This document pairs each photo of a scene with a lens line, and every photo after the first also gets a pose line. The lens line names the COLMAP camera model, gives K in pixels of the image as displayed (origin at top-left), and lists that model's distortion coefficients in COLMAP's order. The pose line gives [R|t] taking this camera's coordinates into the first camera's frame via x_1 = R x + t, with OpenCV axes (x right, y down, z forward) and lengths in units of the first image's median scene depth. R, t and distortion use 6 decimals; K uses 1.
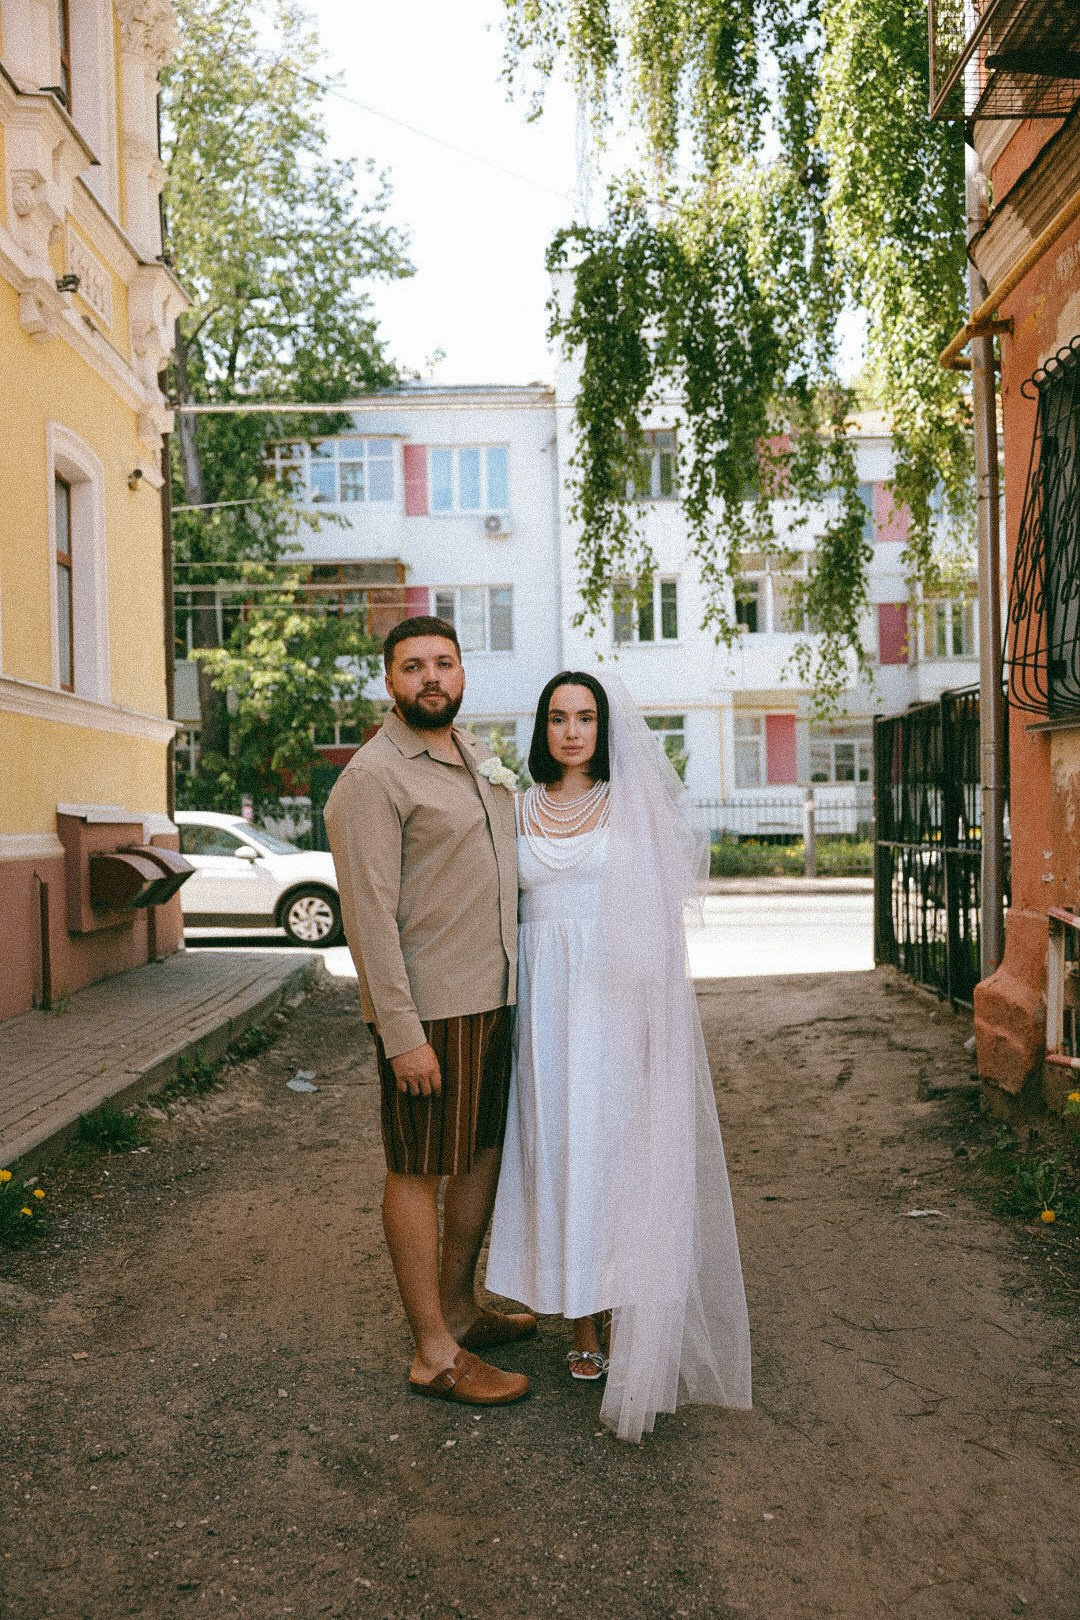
lens RADIAL K [[1745.8, 0, 495.4], [0, 1745.8, 838.6], [0, 0, 1]] dist [0.172113, 0.005753]
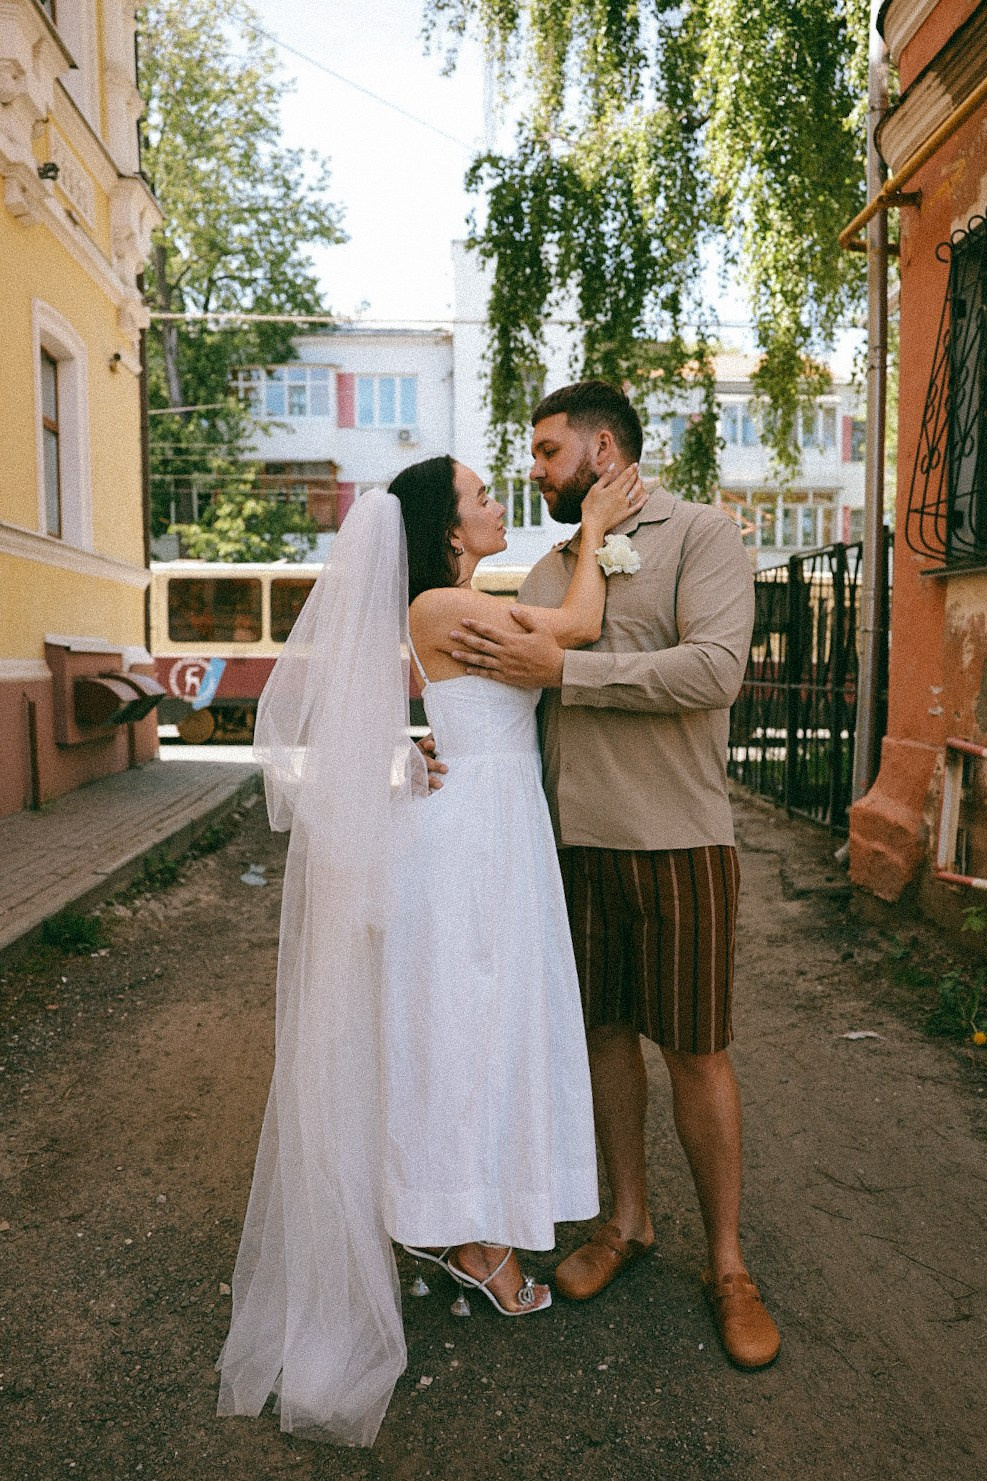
lens RADIAL K [[1275.4, 0, 495.5], [0, 1275.4, 807.7], [0, 0, 1]] dist [-0.078097, 0.145075]
pose [[0.997143, 0.009535, 0.074932, -0.010109], [-0.017216, 0.994581, 0.102534, 0.002910], [-0.073548, -0.103531, 0.991903, 0.114014]]
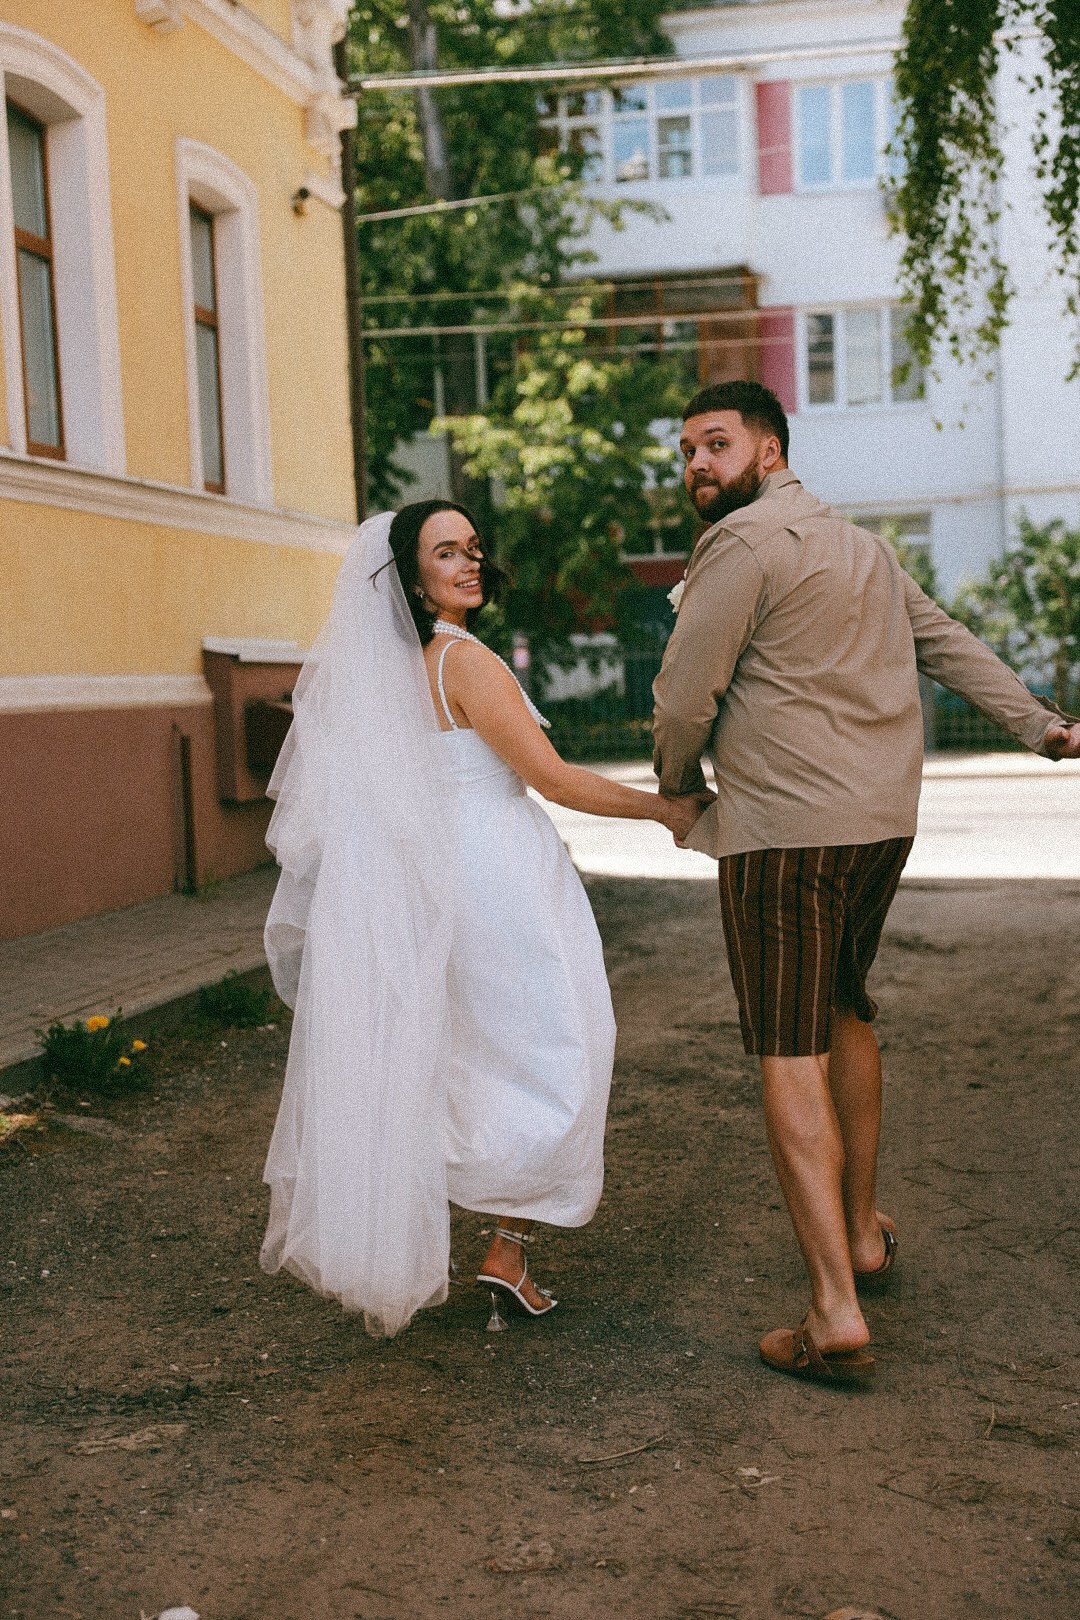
lens RADIAL K [[2627.8, 0, 546.0], [0, 2627.8, 845.2], [0, 0, 1]] dist [0.460821, -0.000405]
pose [[0.990422, -0.000697, -0.138071, 0.058669], [0.008489, 0.998403, 0.055858, 0.006689], [0.137811, -0.056495, 0.988846, -0.138013]]
